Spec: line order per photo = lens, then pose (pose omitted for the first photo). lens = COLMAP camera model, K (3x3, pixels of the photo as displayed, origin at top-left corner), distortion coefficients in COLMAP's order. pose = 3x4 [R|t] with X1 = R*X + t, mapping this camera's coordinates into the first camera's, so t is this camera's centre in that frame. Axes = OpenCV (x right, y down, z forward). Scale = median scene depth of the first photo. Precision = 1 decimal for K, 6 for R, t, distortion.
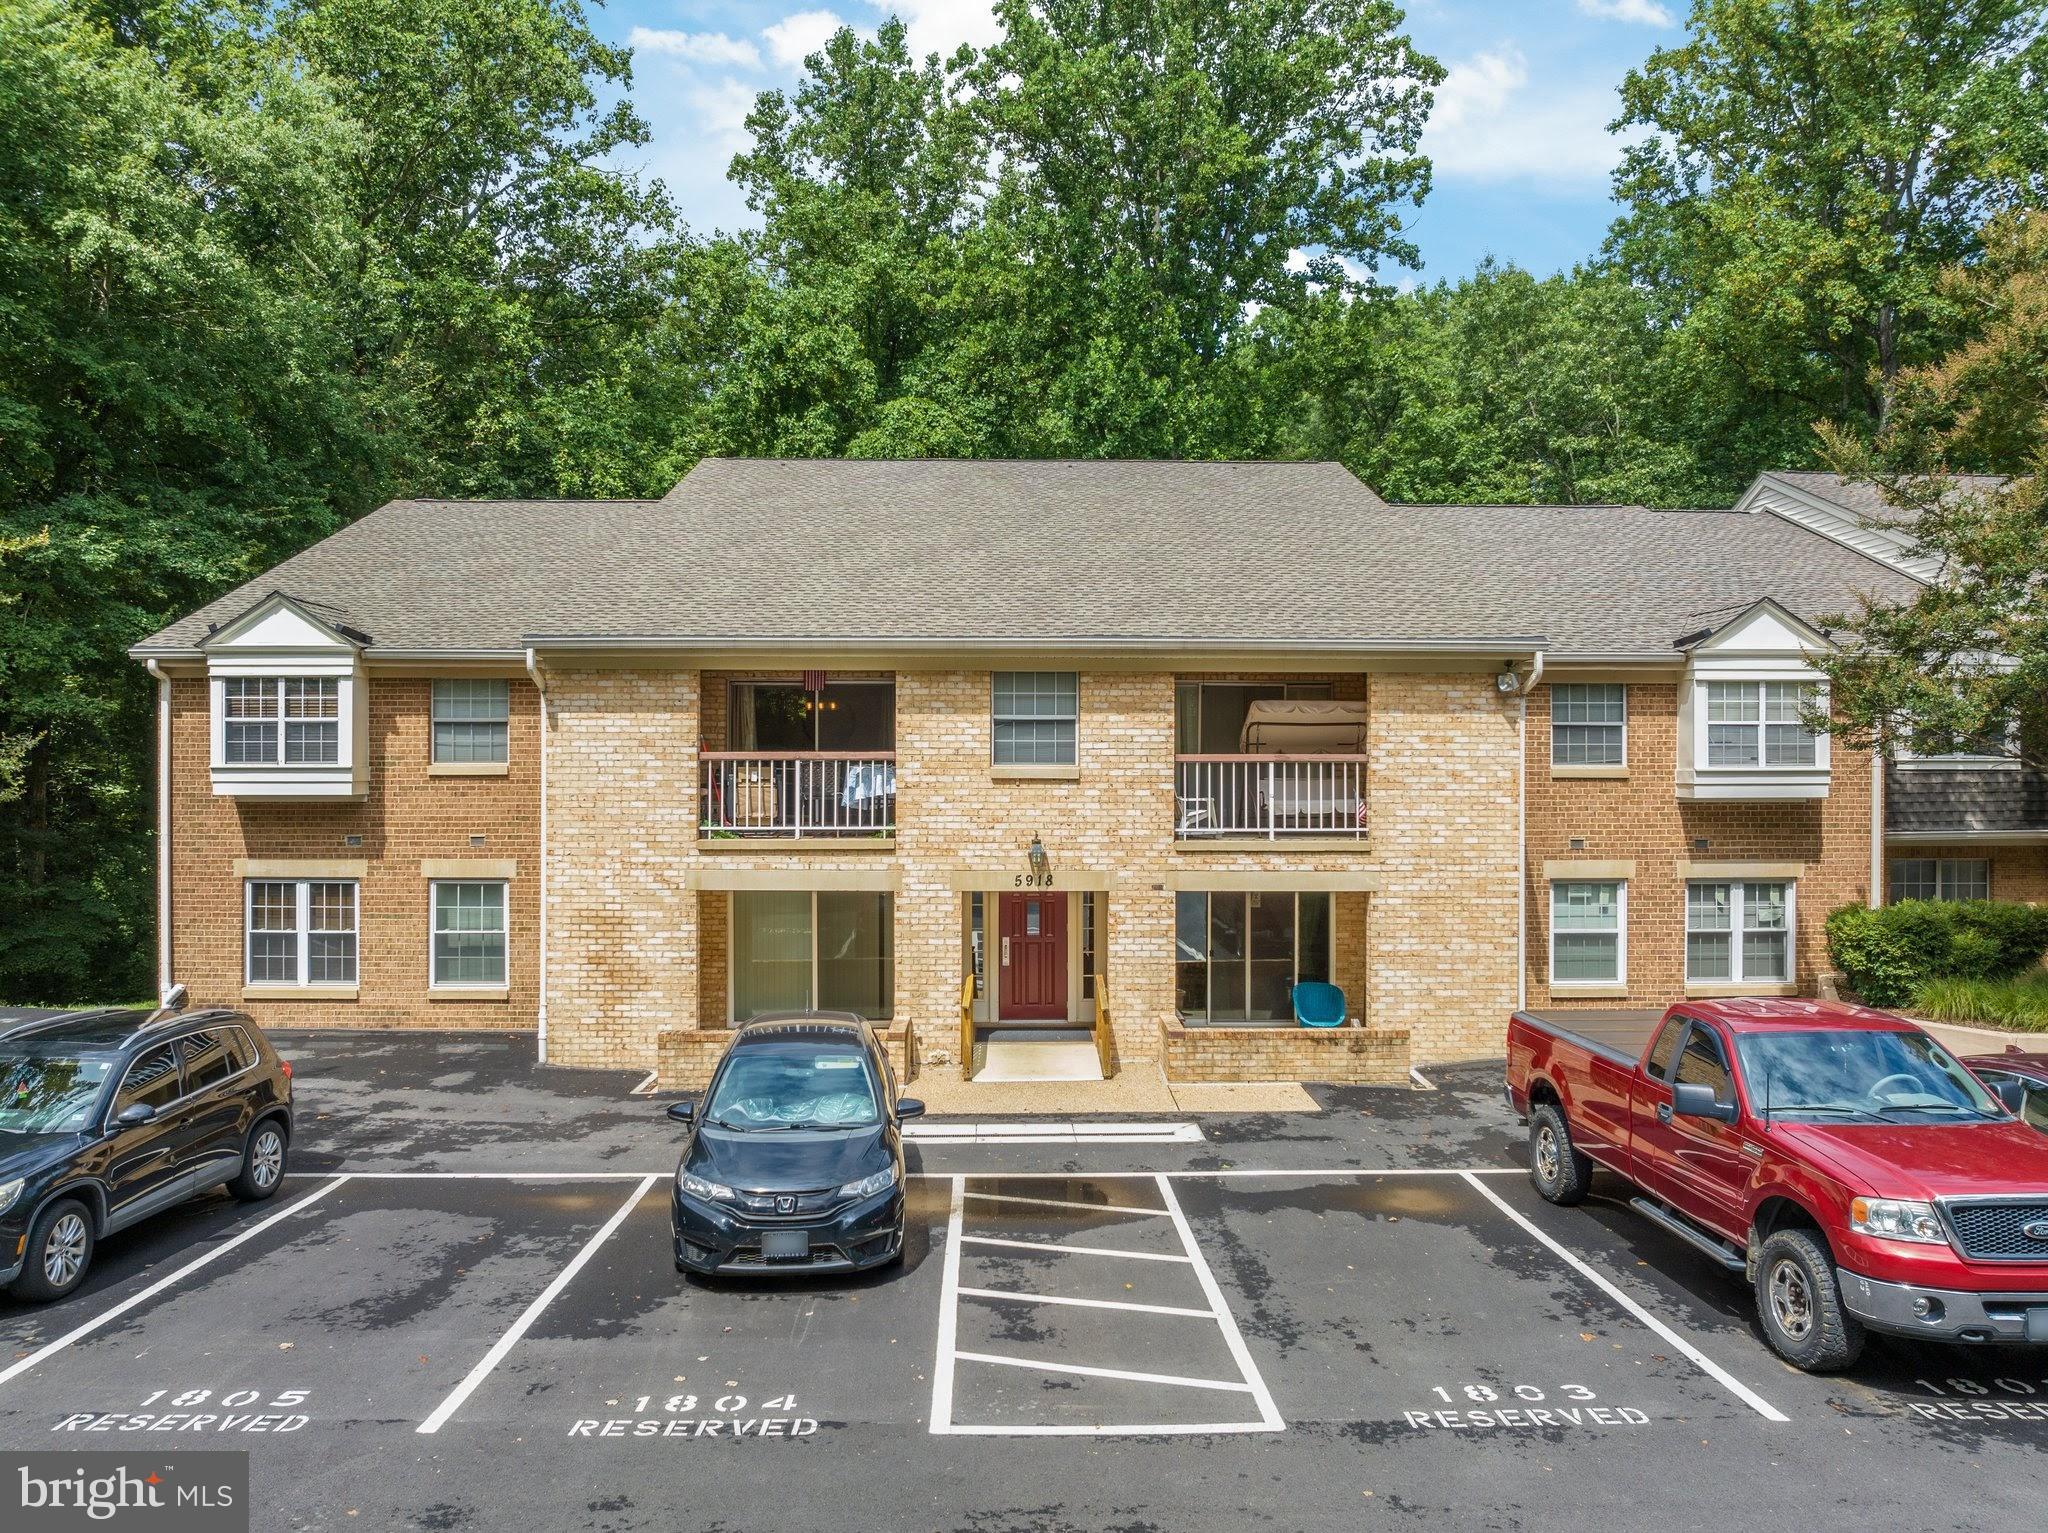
lens RADIAL K [[1456.5, 0, 1021.1], [0, 1456.5, 767.3], [0, 0, 1]] dist [-0.007349, -0.002098]
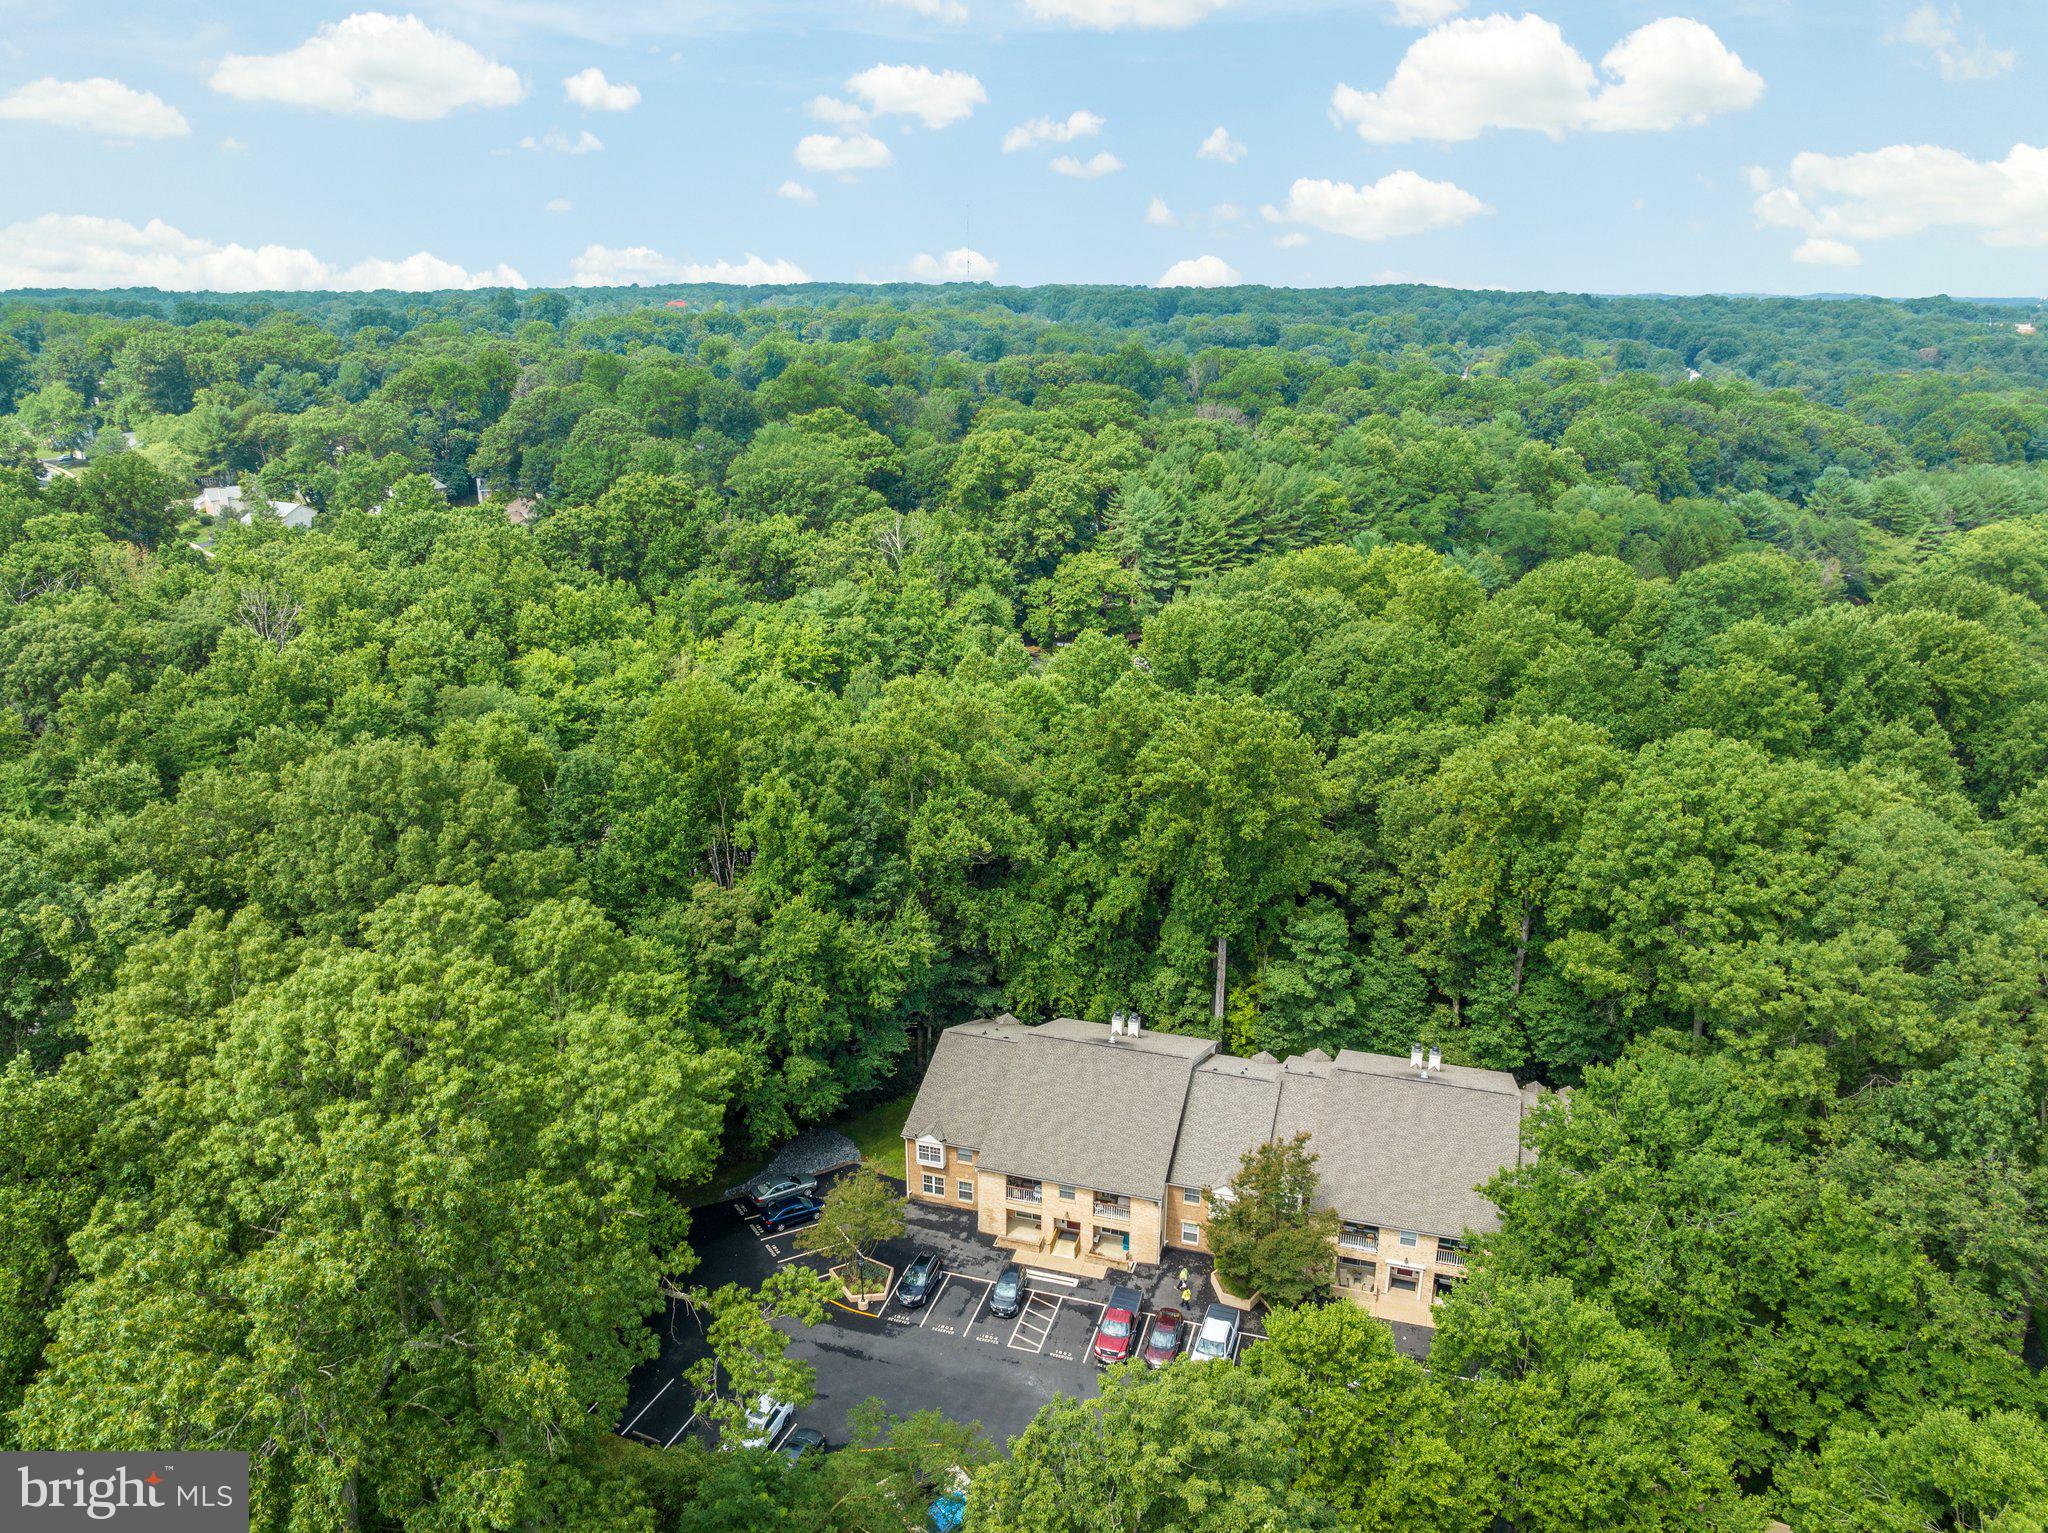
lens RADIAL K [[1456.5, 0, 1027.7], [0, 1456.5, 768.3], [0, 0, 1]] dist [-0.007349, -0.002098]
pose [[0.946826, 0.096317, -0.306991, 1.302240], [0.002613, 0.951808, 0.306683, -3.013990], [0.321735, -0.291178, 0.900945, -3.221542]]
